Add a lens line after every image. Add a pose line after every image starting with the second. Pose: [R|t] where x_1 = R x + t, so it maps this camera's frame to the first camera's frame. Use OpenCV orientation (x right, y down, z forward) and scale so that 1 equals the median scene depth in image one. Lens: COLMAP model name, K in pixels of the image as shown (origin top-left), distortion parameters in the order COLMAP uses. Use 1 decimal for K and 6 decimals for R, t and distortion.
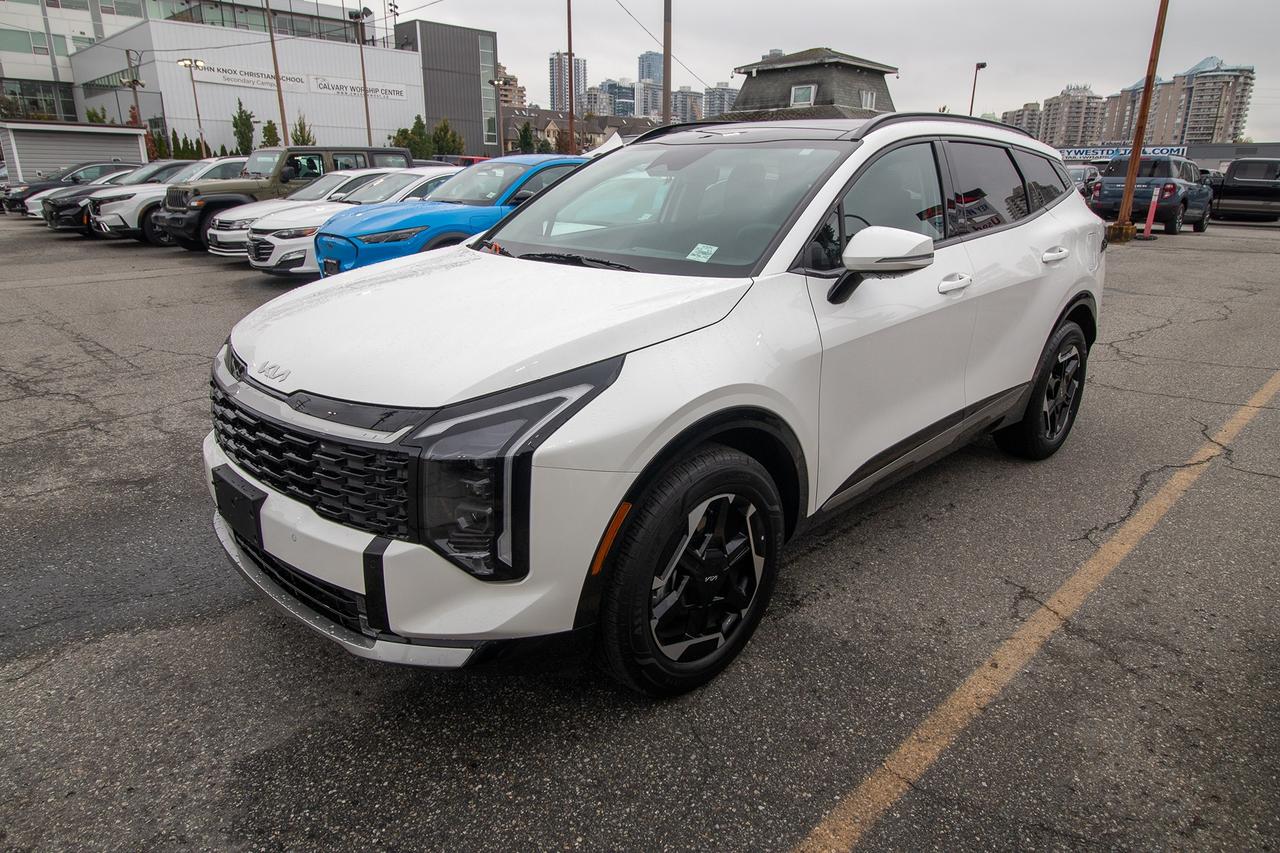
lens RADIAL K [[785.2, 0, 642.6], [0, 785.2, 426.8], [0, 0, 1]] dist [0.012388, -0.013504]
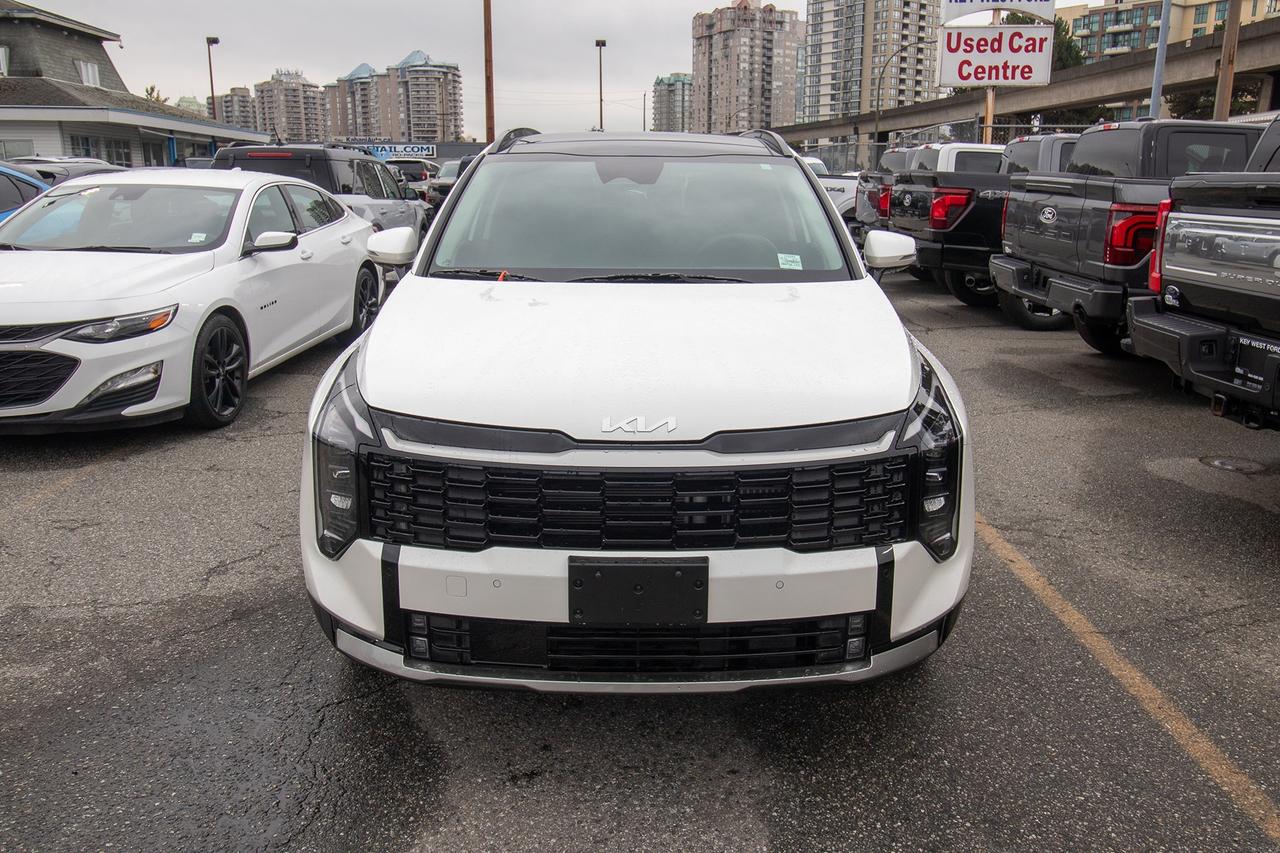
lens RADIAL K [[1005.7, 0, 646.5], [0, 1005.7, 428.6], [0, 0, 1]] dist [0.015259, -0.006470]
pose [[0.699483, -0.175349, 0.692804, -1.049576], [0.217934, 0.975593, 0.026888, -0.080678], [-0.680609, 0.132178, 0.720625, 0.185059]]
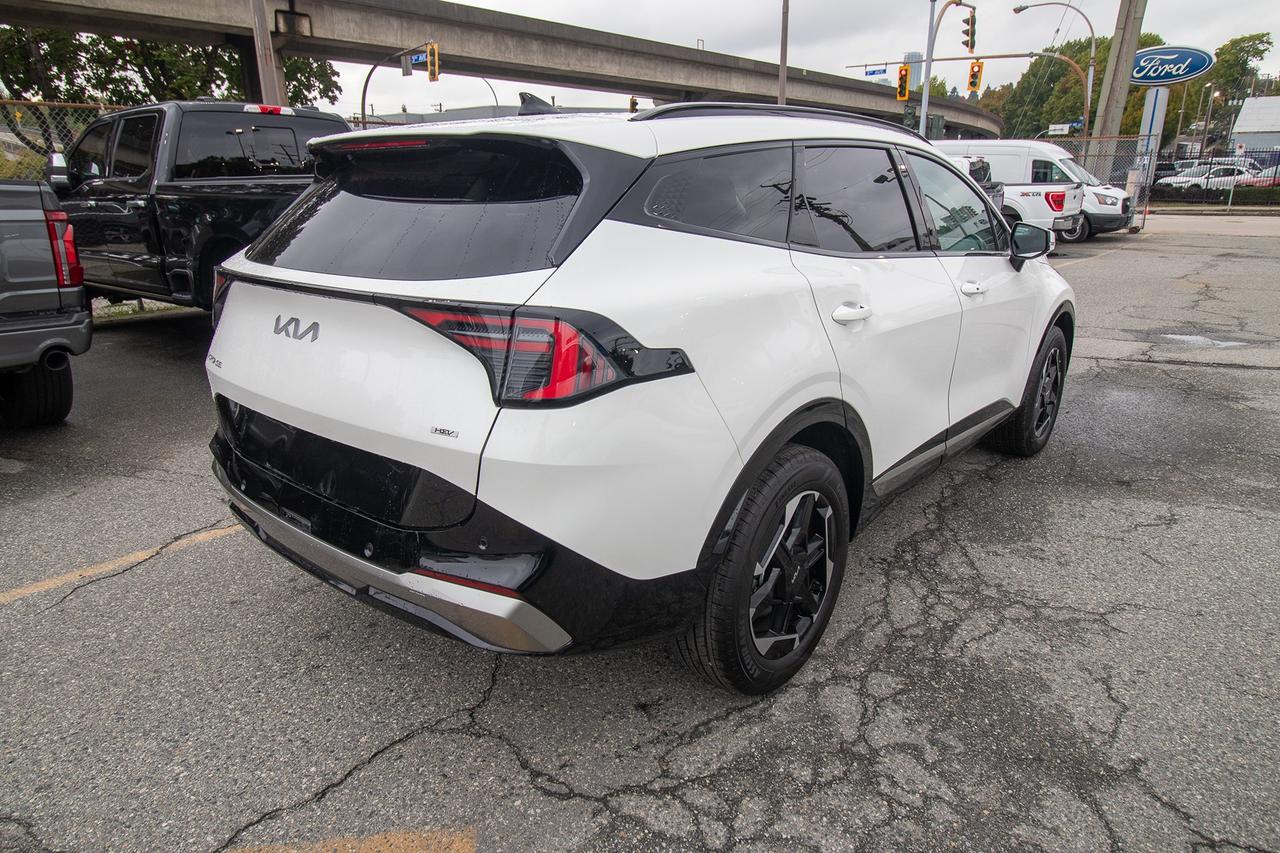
lens RADIAL K [[792.9, 0, 637.2], [0, 792.9, 424.3], [0, 0, 1]] dist [-0.000378, -0.000811]
pose [[-0.995620, 0.024418, -0.090243, 0.615734], [-0.031447, 0.821567, 0.569244, -0.901347], [0.088040, 0.569589, -0.817201, 2.786135]]
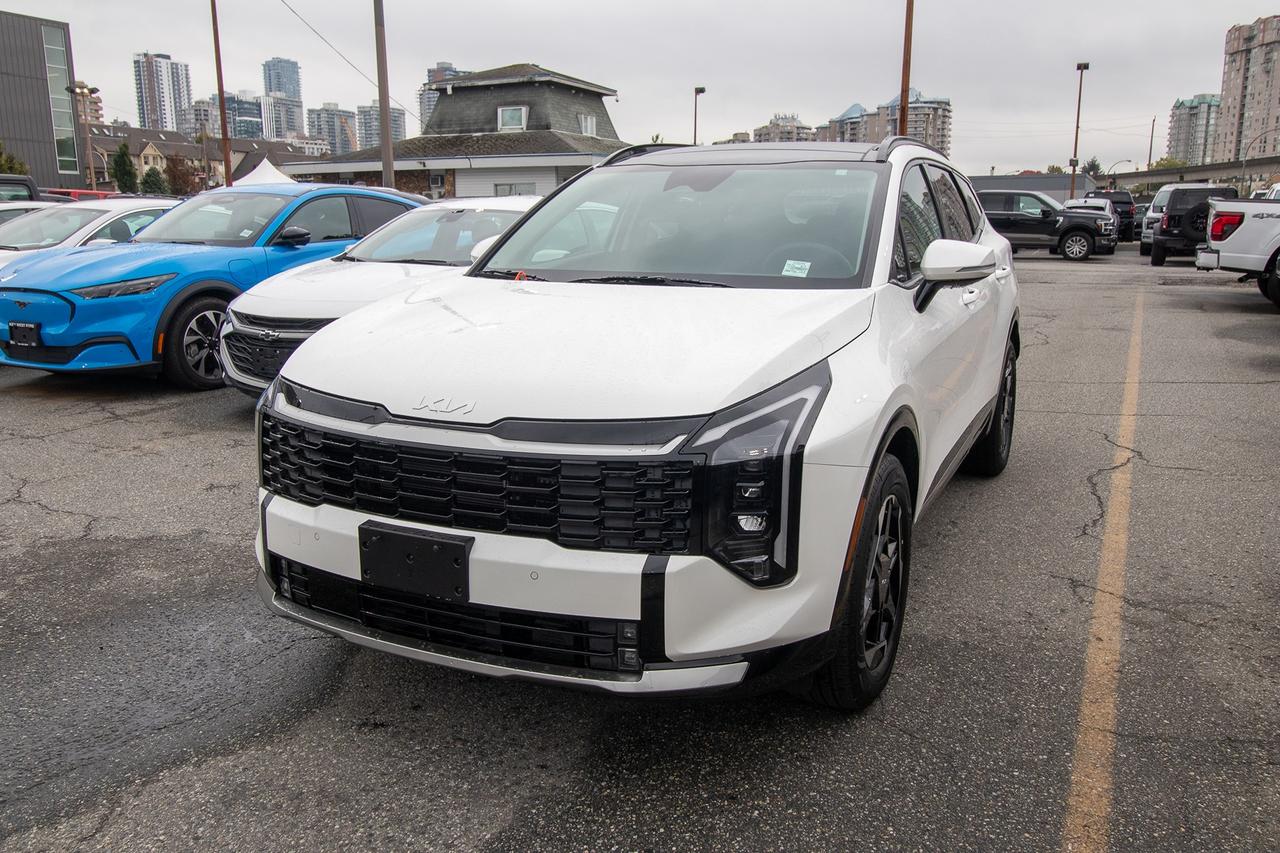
lens RADIAL K [[1005.7, 0, 645.0], [0, 1005.7, 431.0], [0, 0, 1]] dist [0.015259, -0.006470]
pose [[0.943364, -0.077720, 0.322528, -0.538647], [0.108625, 0.990945, -0.078927, 0.063718], [-0.313473, 0.109492, 0.943264, -0.122988]]
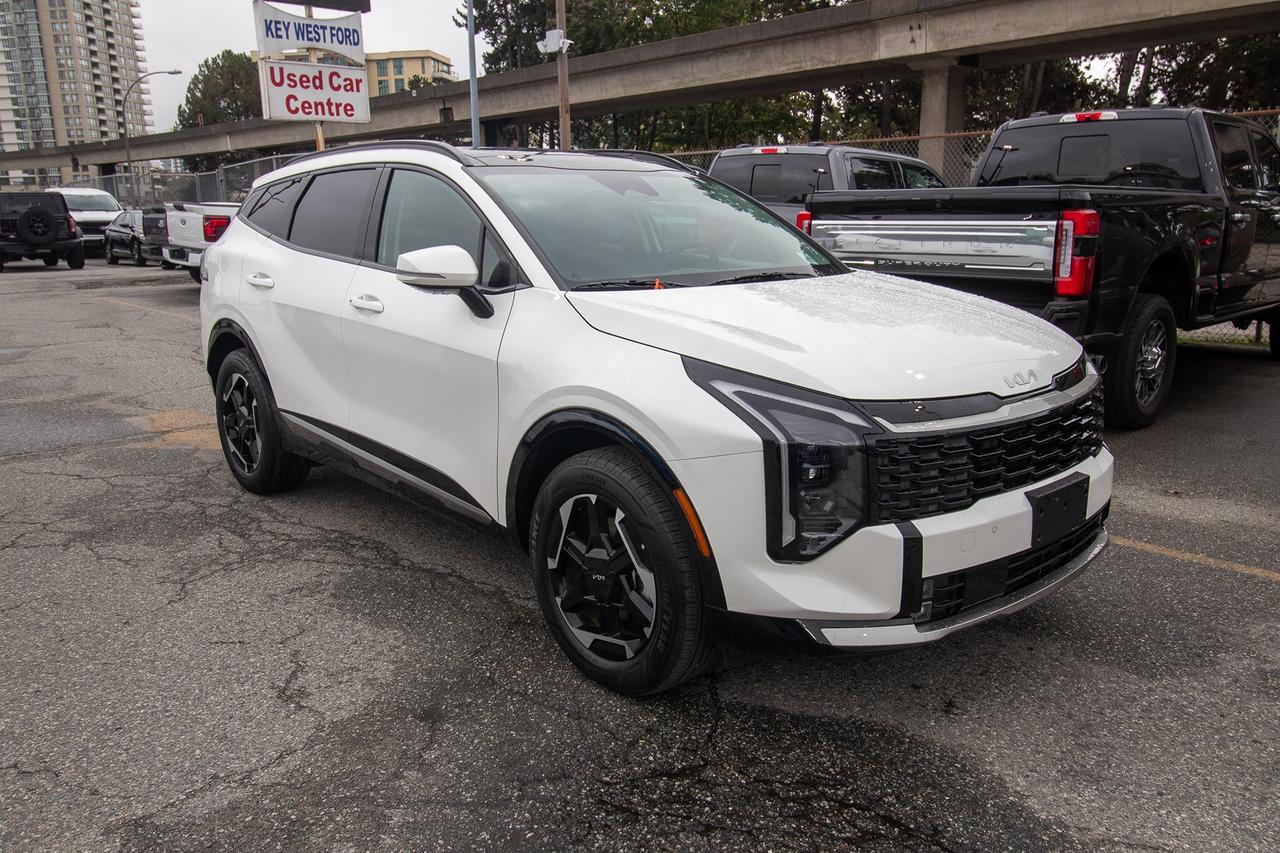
lens RADIAL K [[970.7, 0, 650.0], [0, 970.7, 426.4], [0, 0, 1]] dist [0.008586, 0.000328]
pose [[0.038525, -0.224166, 0.973789, -1.516790], [0.314938, 0.927570, 0.201067, -0.367369], [-0.948330, 0.298937, 0.106333, 1.165189]]
